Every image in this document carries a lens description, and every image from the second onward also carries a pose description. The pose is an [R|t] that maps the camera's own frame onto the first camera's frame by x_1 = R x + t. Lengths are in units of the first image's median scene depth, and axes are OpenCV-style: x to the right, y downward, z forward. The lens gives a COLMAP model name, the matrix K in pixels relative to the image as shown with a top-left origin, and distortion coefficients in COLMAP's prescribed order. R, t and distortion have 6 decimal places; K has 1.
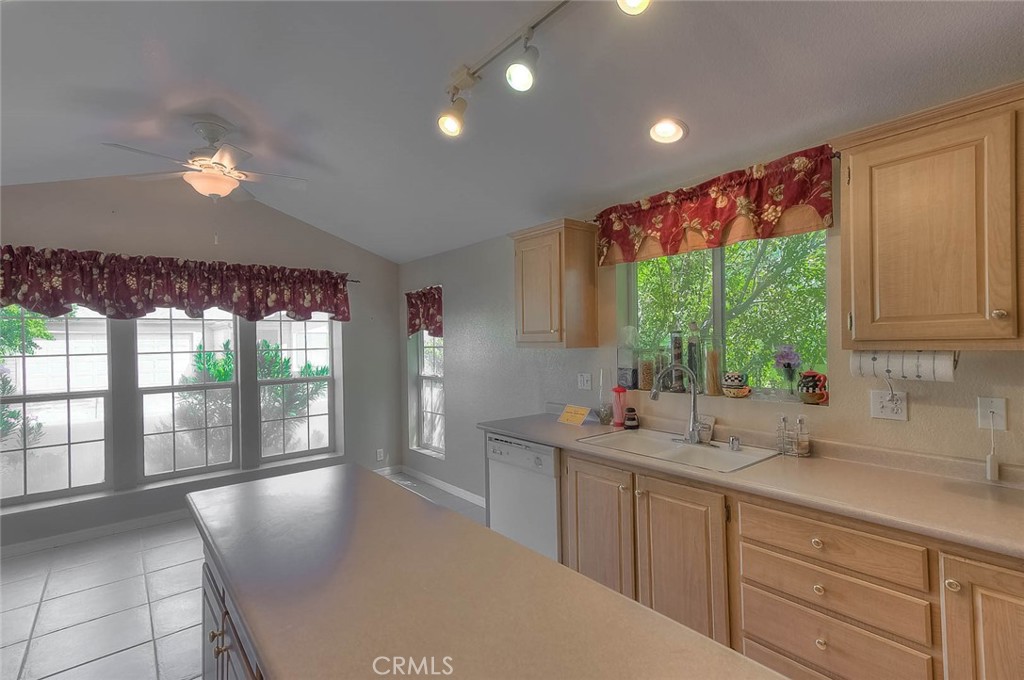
lens RADIAL K [[474.5, 0, 529.4], [0, 474.5, 337.3], [0, 0, 1]] dist [0.030457, -0.002752]
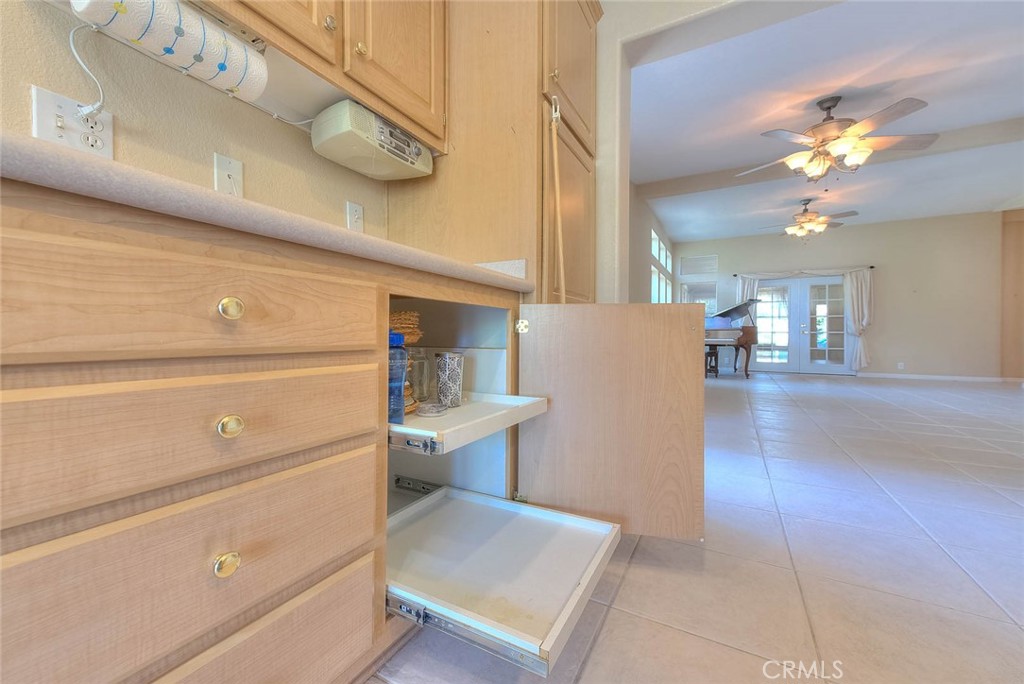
lens RADIAL K [[404.6, 0, 520.7], [0, 404.6, 336.7], [0, 0, 1]] dist [0.015896, -0.001601]
pose [[-0.381416, 0.004018, 0.924395, 0.132960], [-0.006830, 0.999951, -0.007164, 0.287307], [-0.924378, -0.009046, -0.381370, 0.579972]]
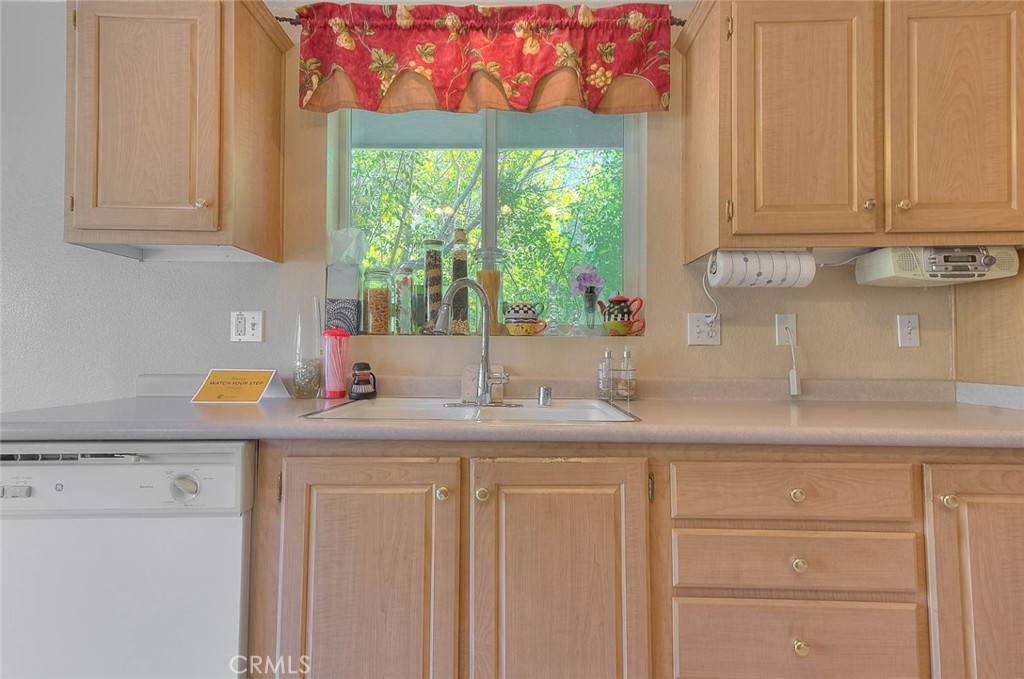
lens RADIAL K [[474.5, 0, 516.7], [0, 474.5, 335.1], [0, 0, 1]] dist [0.030457, -0.002752]
pose [[0.662760, 0.036192, 0.747957, -0.107840], [-0.014541, 0.999265, -0.035467, 0.149359], [-0.748691, 0.012631, 0.662799, 0.539251]]
